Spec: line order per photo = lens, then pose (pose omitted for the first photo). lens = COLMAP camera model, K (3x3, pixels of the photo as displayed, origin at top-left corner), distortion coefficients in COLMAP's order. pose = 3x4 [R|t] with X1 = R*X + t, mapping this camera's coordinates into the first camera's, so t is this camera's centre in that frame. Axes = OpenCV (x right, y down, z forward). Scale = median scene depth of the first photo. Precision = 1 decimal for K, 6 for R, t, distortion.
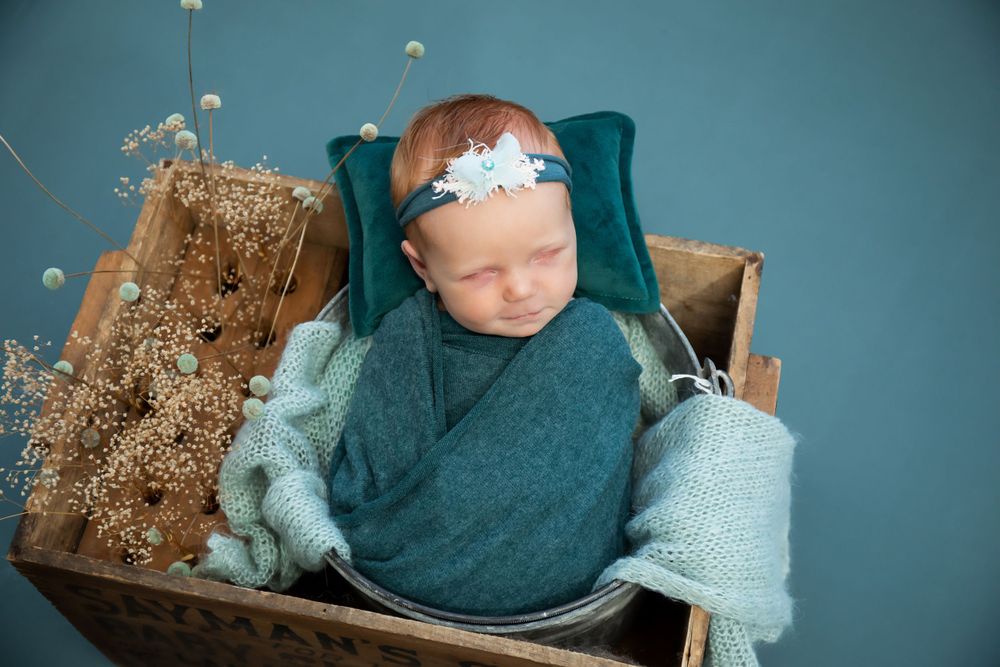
lens RADIAL K [[1459.7, 0, 500.0], [0, 1459.7, 333.5], [0, 0, 1]] dist [0.052080, 0.052518]
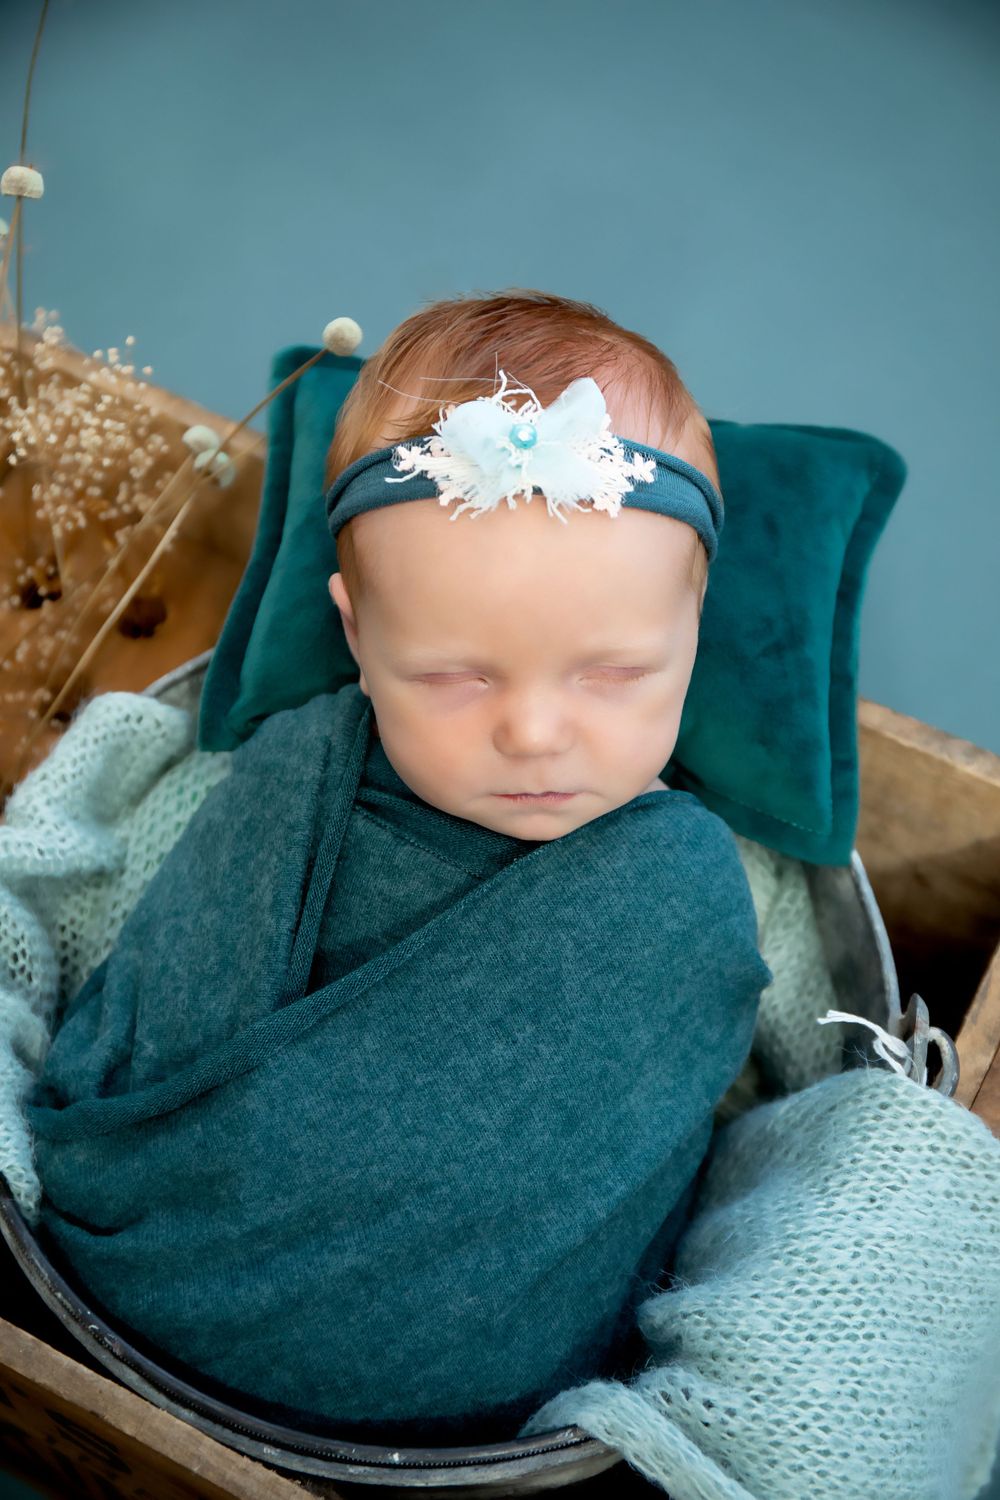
lens RADIAL K [[2189.6, 0, 500.0], [0, 2189.6, 750.0], [0, 0, 1]] dist [0.052080, 0.052518]
pose [[0.958990, 0.260440, -0.111841, 0.077429], [-0.264226, 0.964249, -0.020219, -0.008442], [0.102577, 0.048941, 0.993520, 0.323439]]
